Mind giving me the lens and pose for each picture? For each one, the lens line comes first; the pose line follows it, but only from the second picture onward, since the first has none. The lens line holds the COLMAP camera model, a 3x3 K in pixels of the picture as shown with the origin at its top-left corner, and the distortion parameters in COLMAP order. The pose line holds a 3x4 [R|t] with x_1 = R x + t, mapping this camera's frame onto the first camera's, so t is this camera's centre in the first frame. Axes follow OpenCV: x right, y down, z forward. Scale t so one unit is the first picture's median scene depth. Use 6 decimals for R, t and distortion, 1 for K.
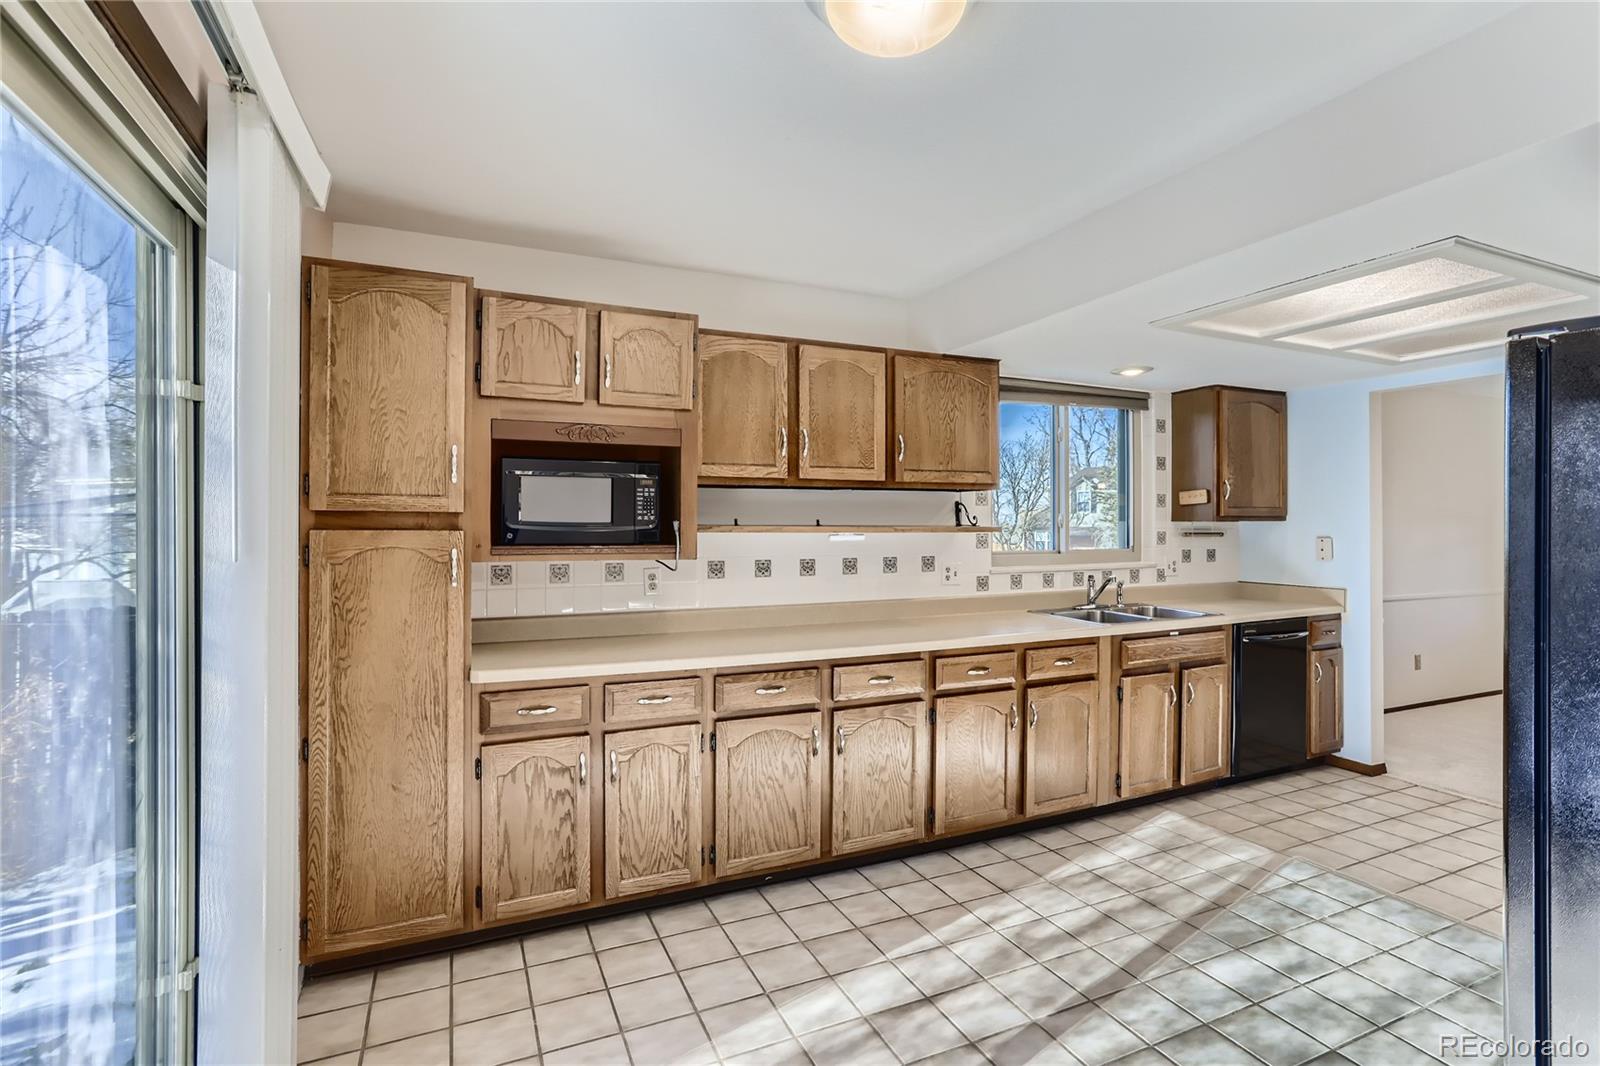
lens RADIAL K [[774.6, 0, 800.0], [0, 774.6, 533.0], [0, 0, 1]] dist [-0.028718, 0.016527]
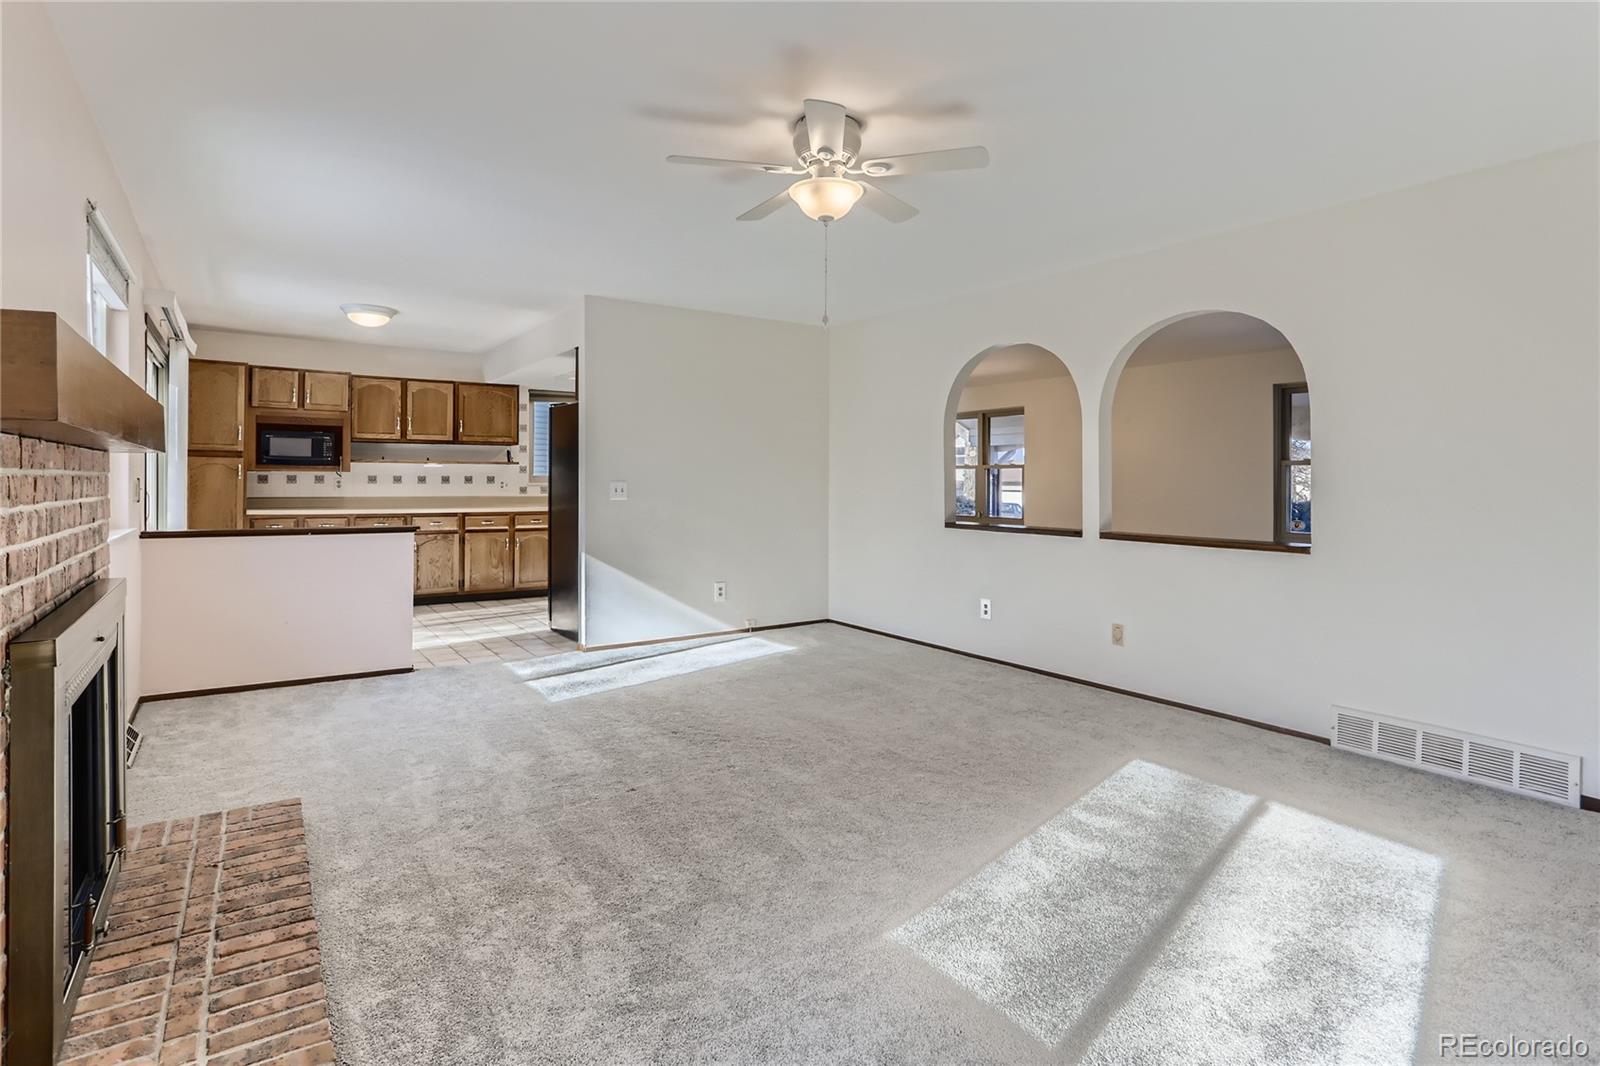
lens RADIAL K [[800.1, 0, 798.1], [0, 800.1, 481.6], [0, 0, 1]] dist [-0.003513, -0.000134]
pose [[0.983294, 0.003897, 0.181980, 0.741531], [-0.002398, 0.999961, -0.008459, 0.076343], [-0.182006, 0.007881, 0.983266, -1.617312]]
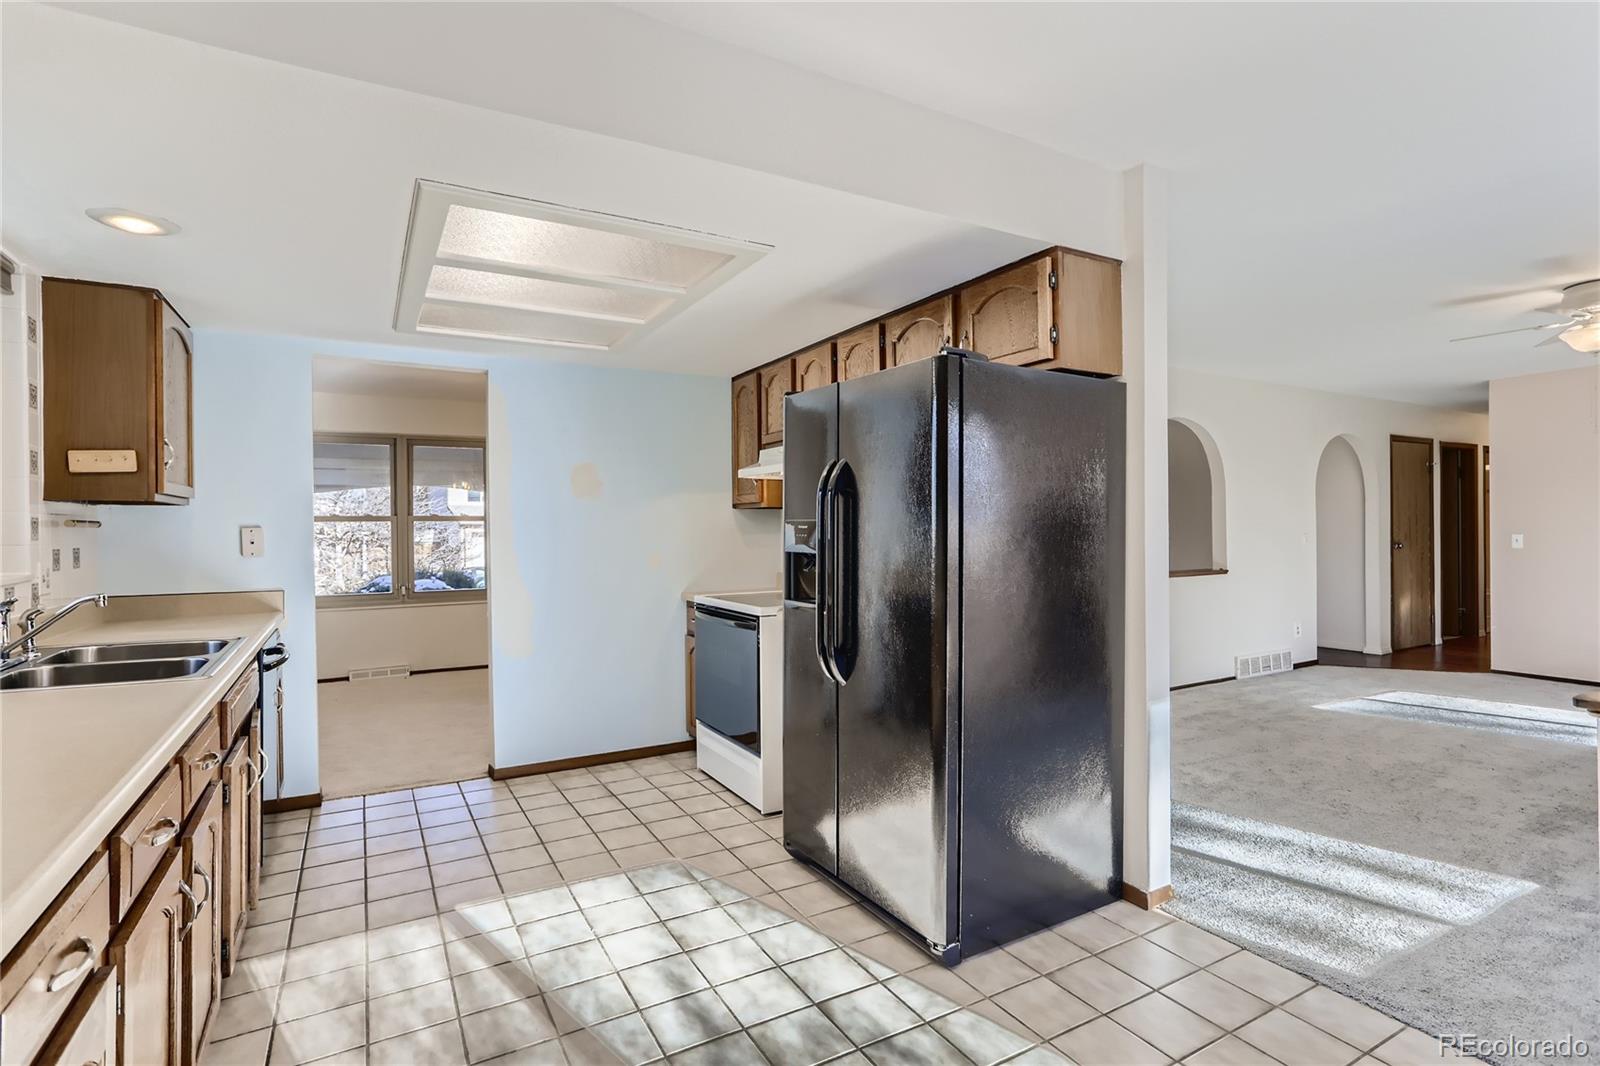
lens RADIAL K [[774.6, 0, 800.0], [0, 774.6, 533.0], [0, 0, 1]] dist [-0.028718, 0.016527]
pose [[-0.098636, -0.000114, 0.995124, -0.201586], [0.017863, 0.999839, 0.001885, 0.026610], [-0.994963, 0.017962, -0.098618, 0.690222]]
